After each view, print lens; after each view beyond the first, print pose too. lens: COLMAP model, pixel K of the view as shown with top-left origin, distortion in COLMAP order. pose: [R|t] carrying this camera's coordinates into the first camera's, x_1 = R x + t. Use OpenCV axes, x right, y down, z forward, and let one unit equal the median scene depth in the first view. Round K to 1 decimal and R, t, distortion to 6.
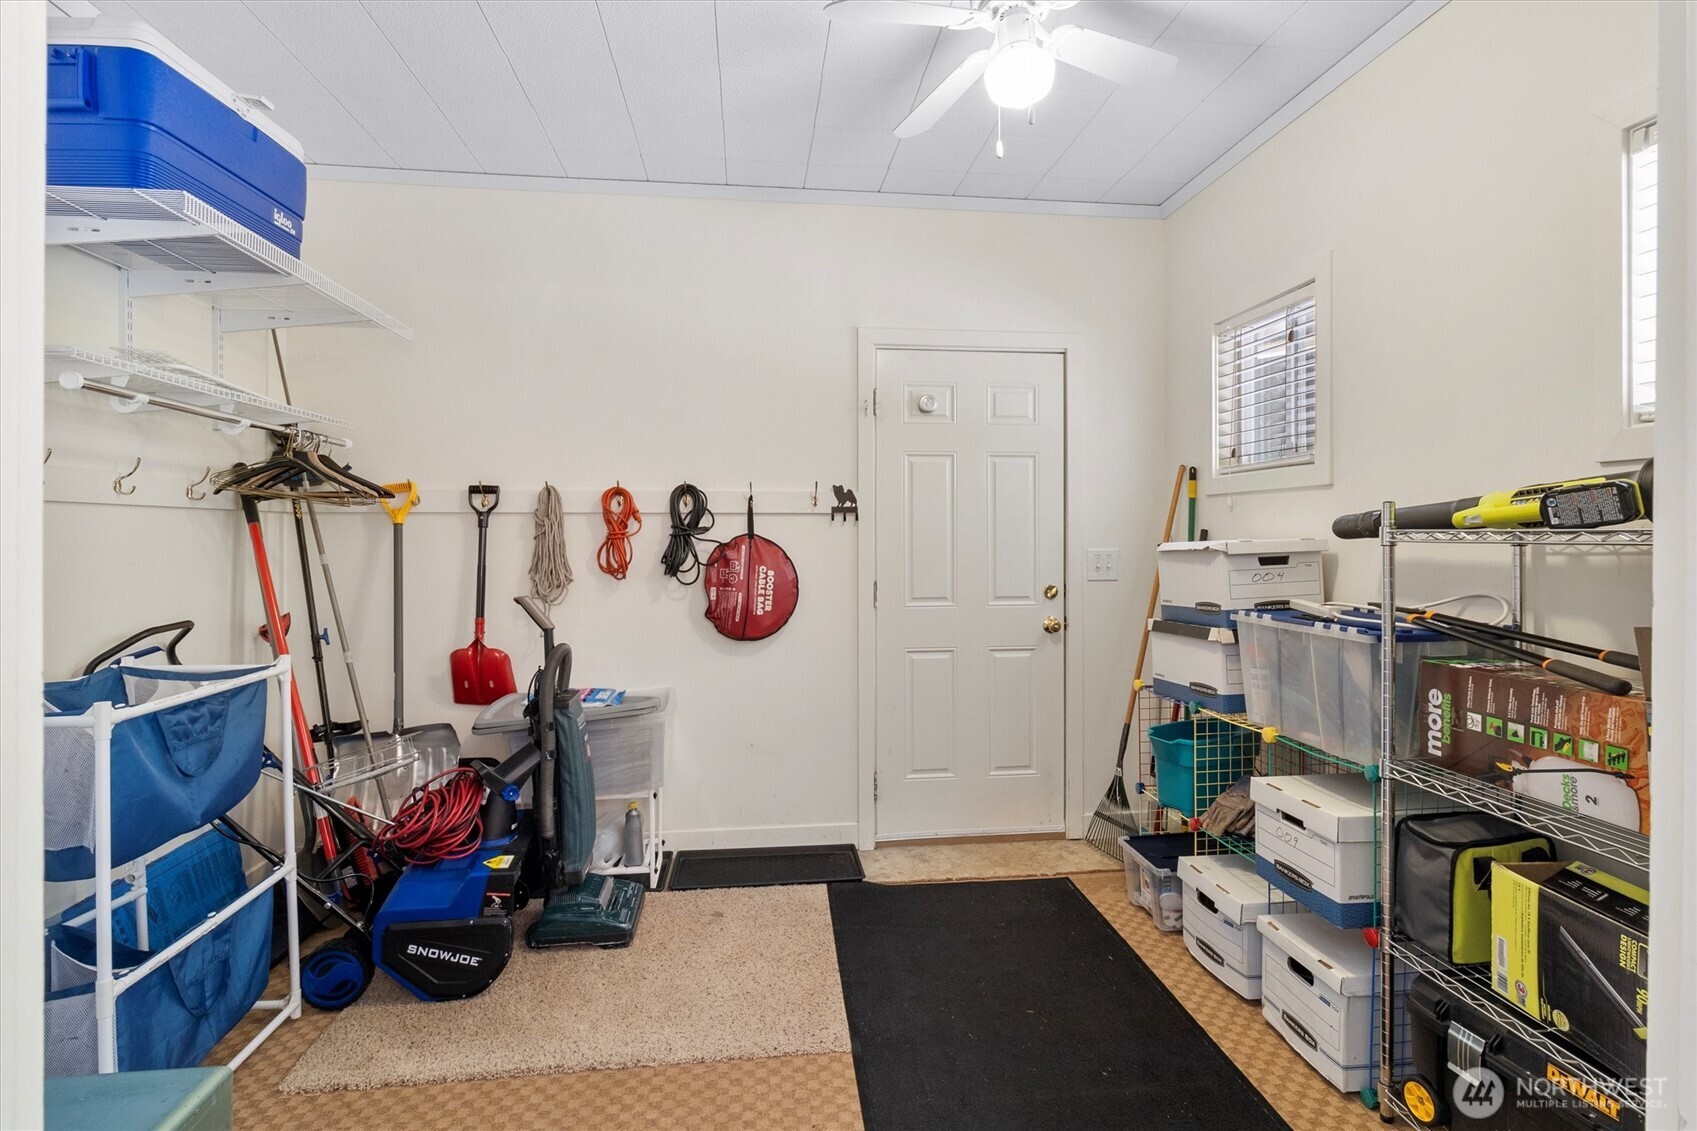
lens RADIAL K [[781.5, 0, 848.4], [0, 781.5, 533.3], [0, 0, 1]] dist [0.001789, 0.000004]
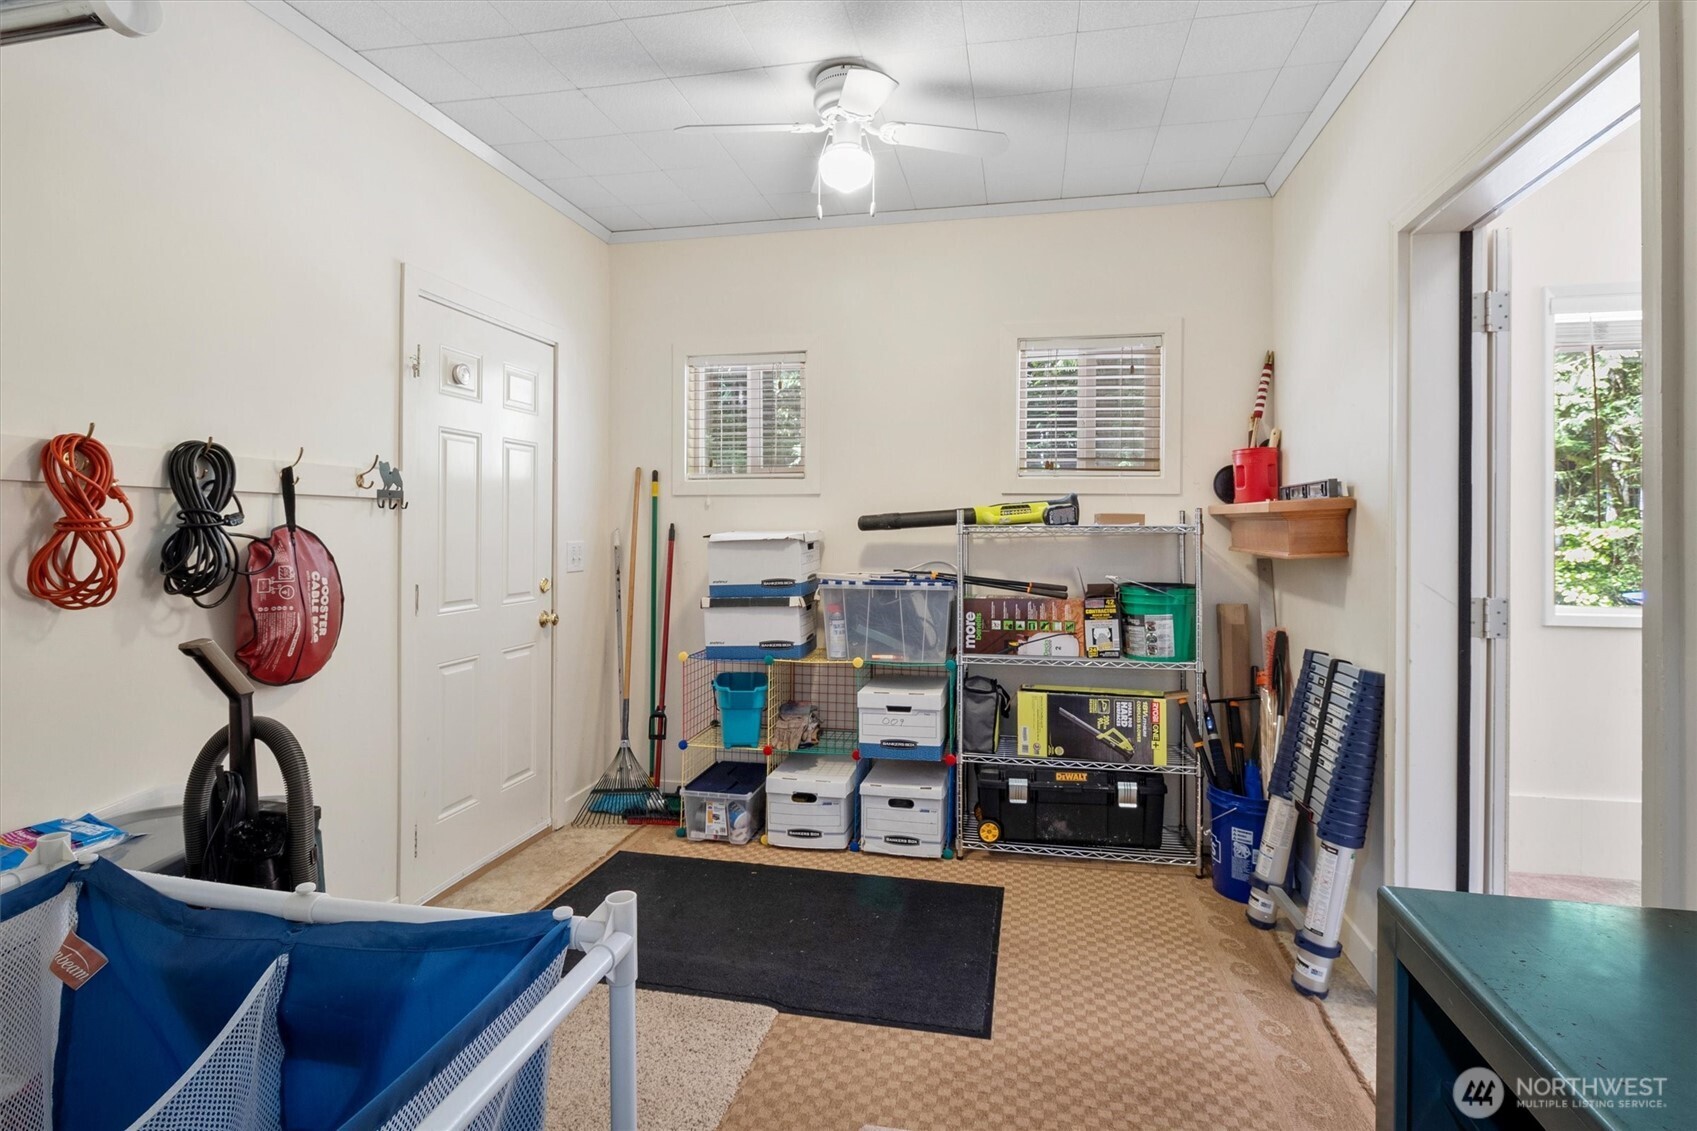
lens RADIAL K [[818.5, 0, 793.9], [0, 818.5, 527.7], [0, 0, 1]] dist [0.002525, 0.000060]
pose [[0.385342, 0.003833, 0.922766, -0.648004], [-0.003300, 0.999991, -0.002775, 0.004069], [-0.922768, -0.001976, 0.385351, 0.351220]]
